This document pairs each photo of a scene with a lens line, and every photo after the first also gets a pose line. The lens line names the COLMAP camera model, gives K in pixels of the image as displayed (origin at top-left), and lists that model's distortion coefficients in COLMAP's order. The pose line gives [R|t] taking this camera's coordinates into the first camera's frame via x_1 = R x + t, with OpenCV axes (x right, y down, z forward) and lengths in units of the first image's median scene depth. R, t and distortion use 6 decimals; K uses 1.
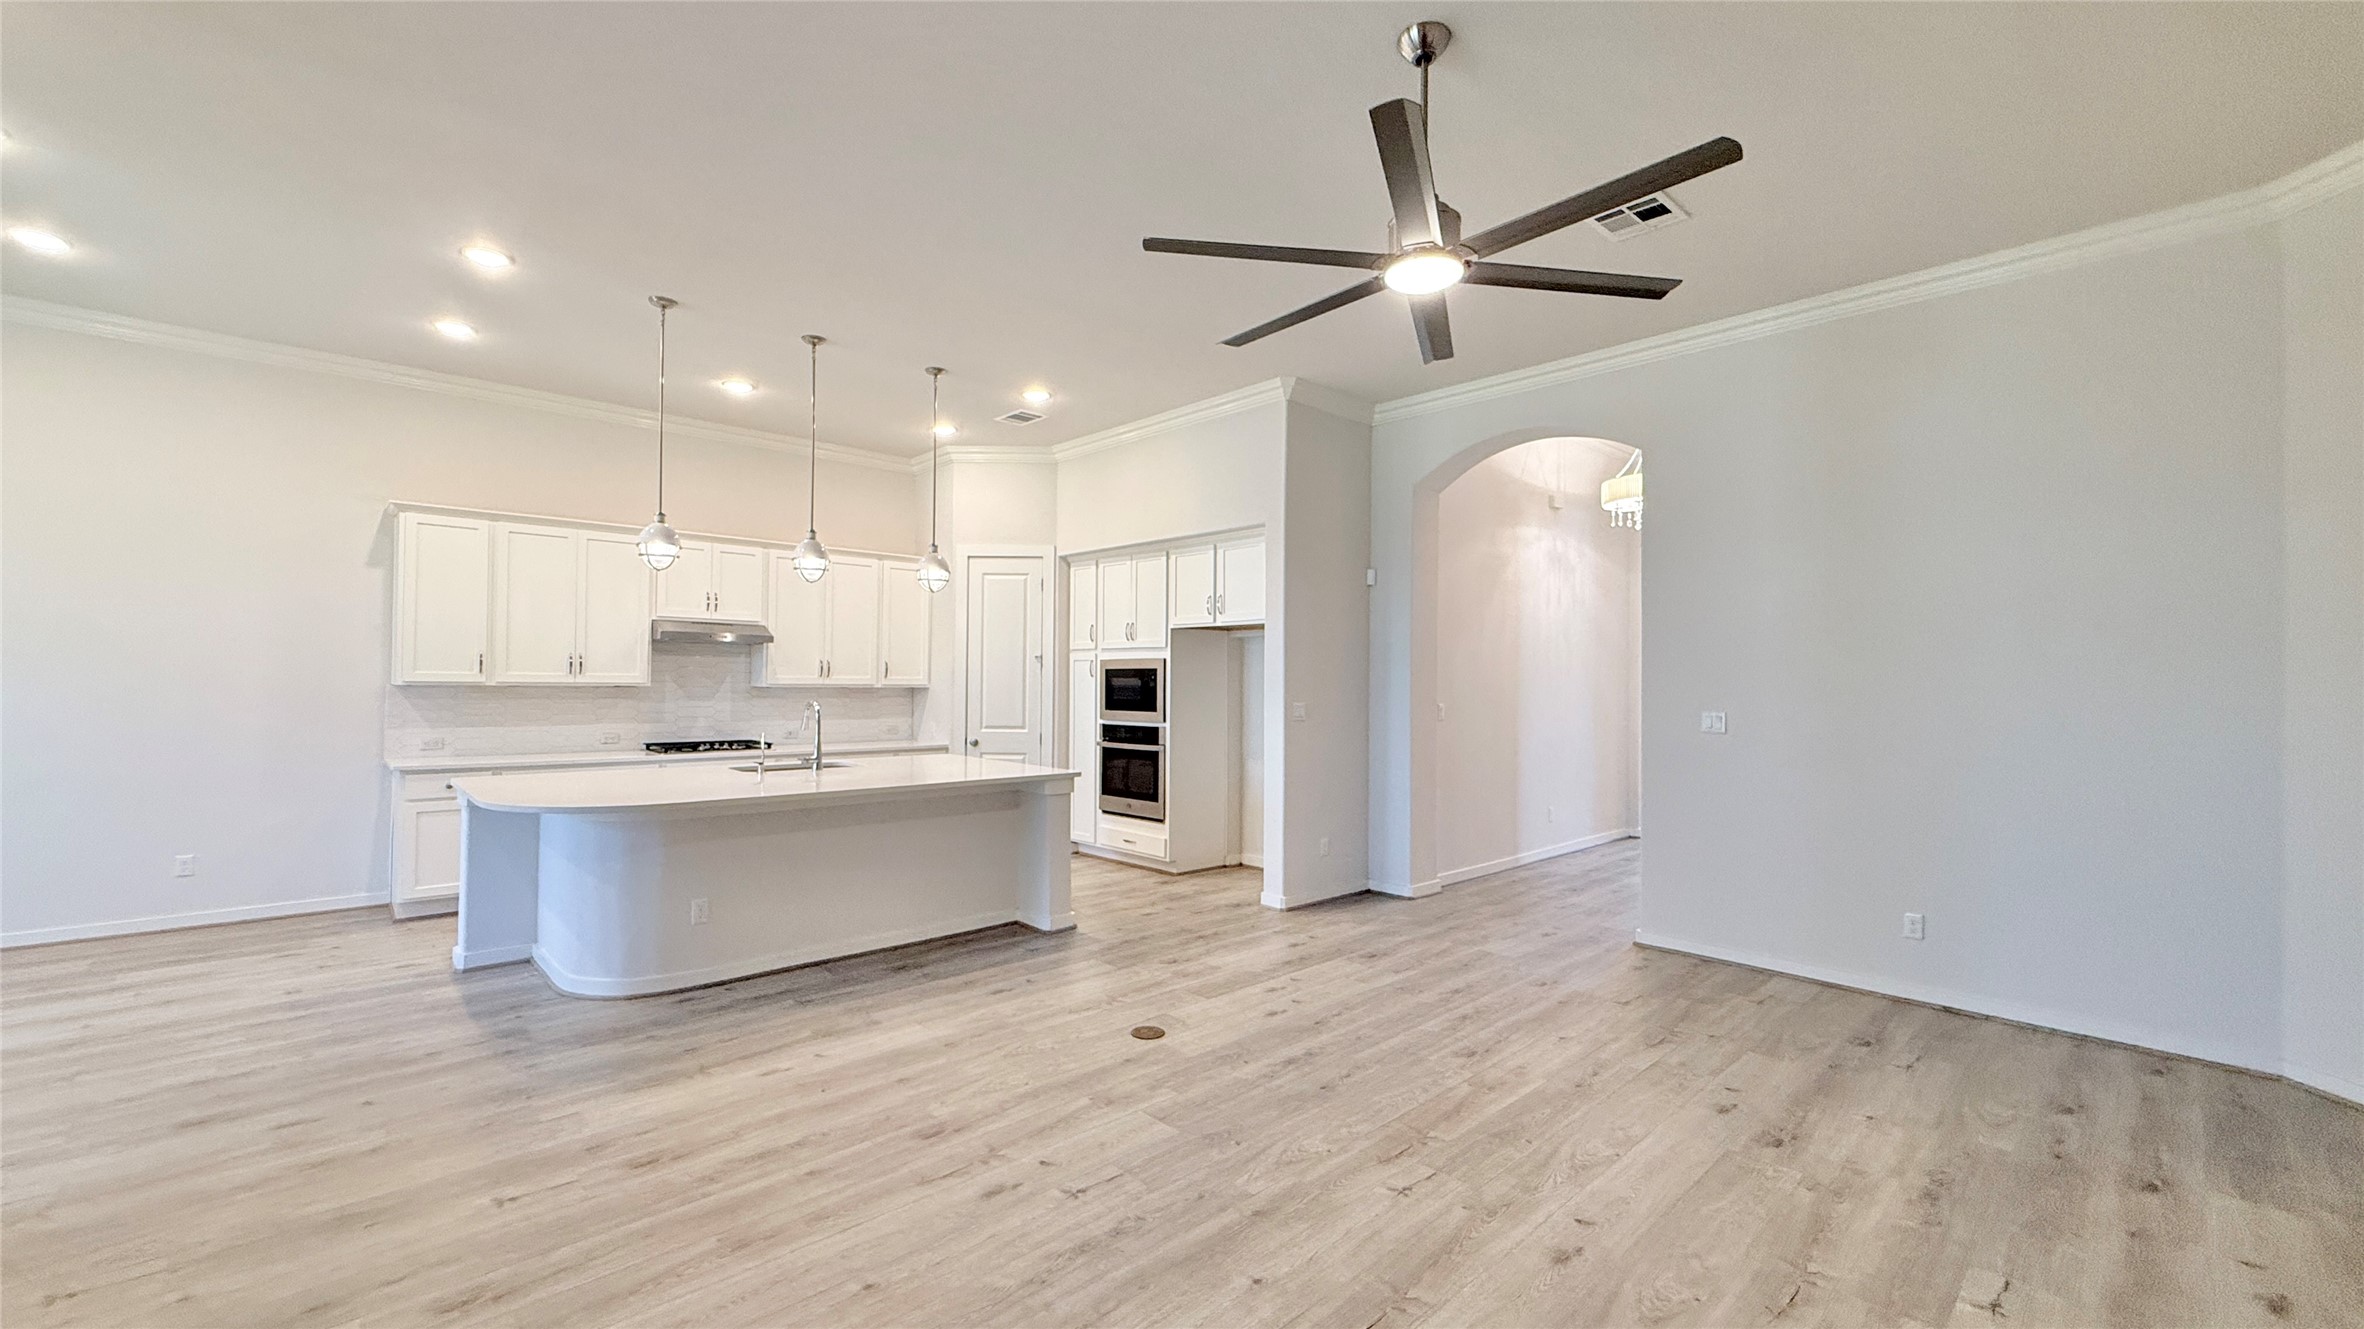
lens RADIAL K [[939.9, 0, 1186.8], [0, 939.9, 668.4], [0, 0, 1]] dist [-0.001299, 0.000369]
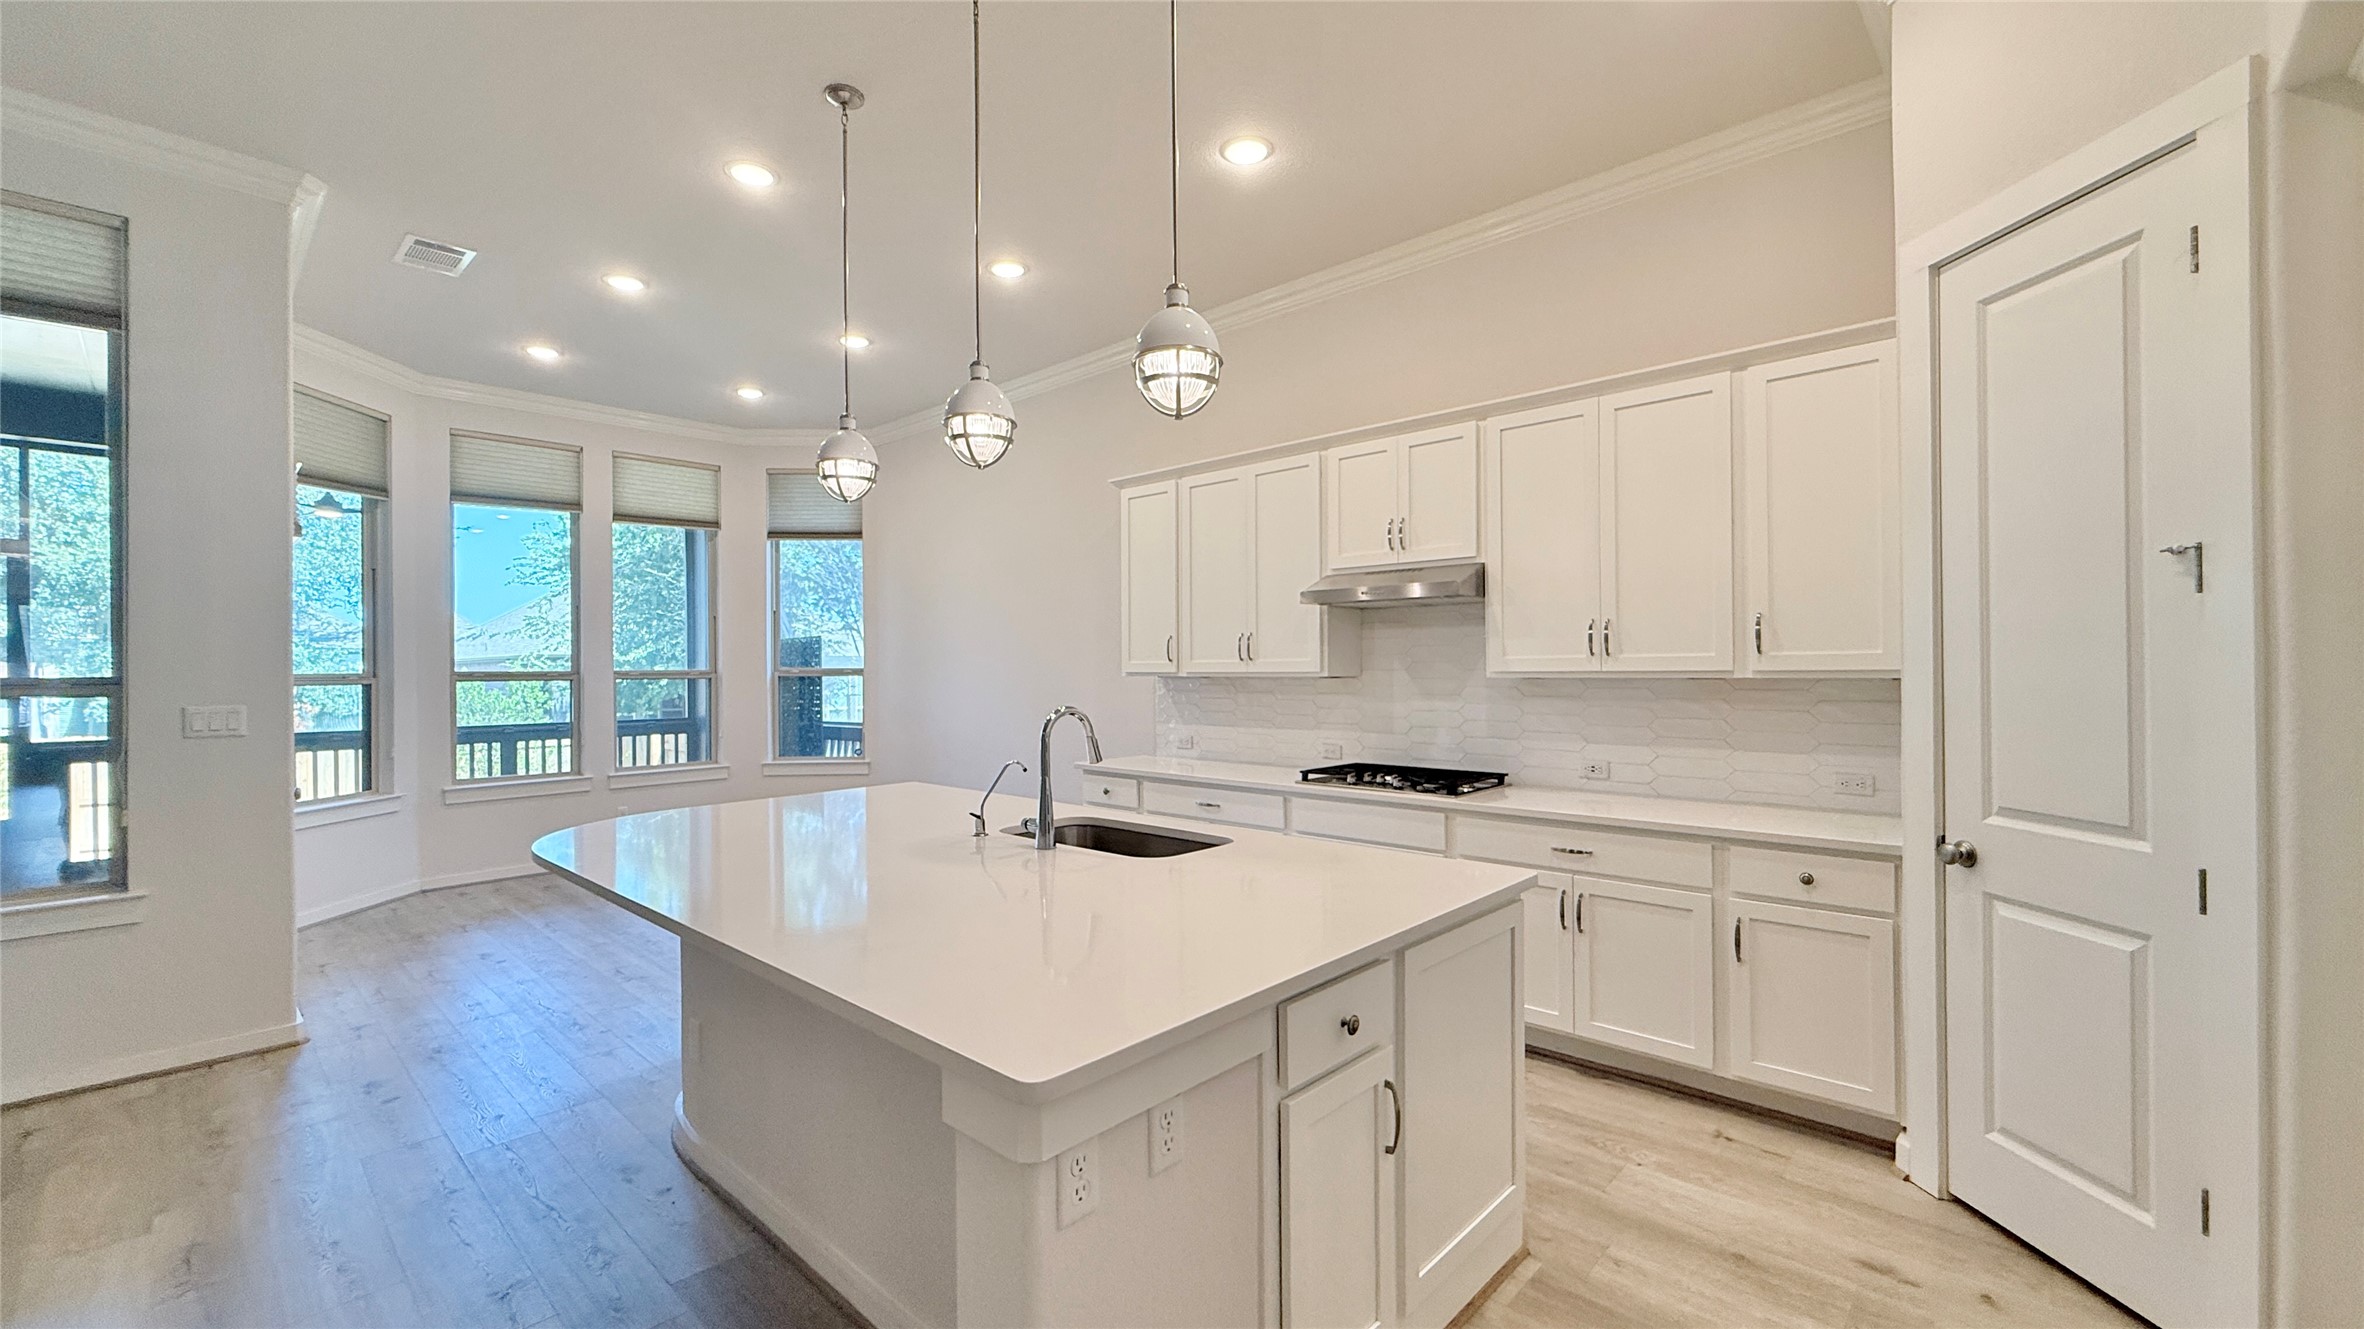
lens RADIAL K [[939.9, 0, 1178.4], [0, 939.9, 667.2], [0, 0, 1]] dist [-0.001299, 0.000369]
pose [[0.060636, -0.012231, -0.998085, 0.165224], [0.021202, 0.999715, -0.010963, 0.035120], [0.997935, -0.020496, 0.060878, 1.729247]]
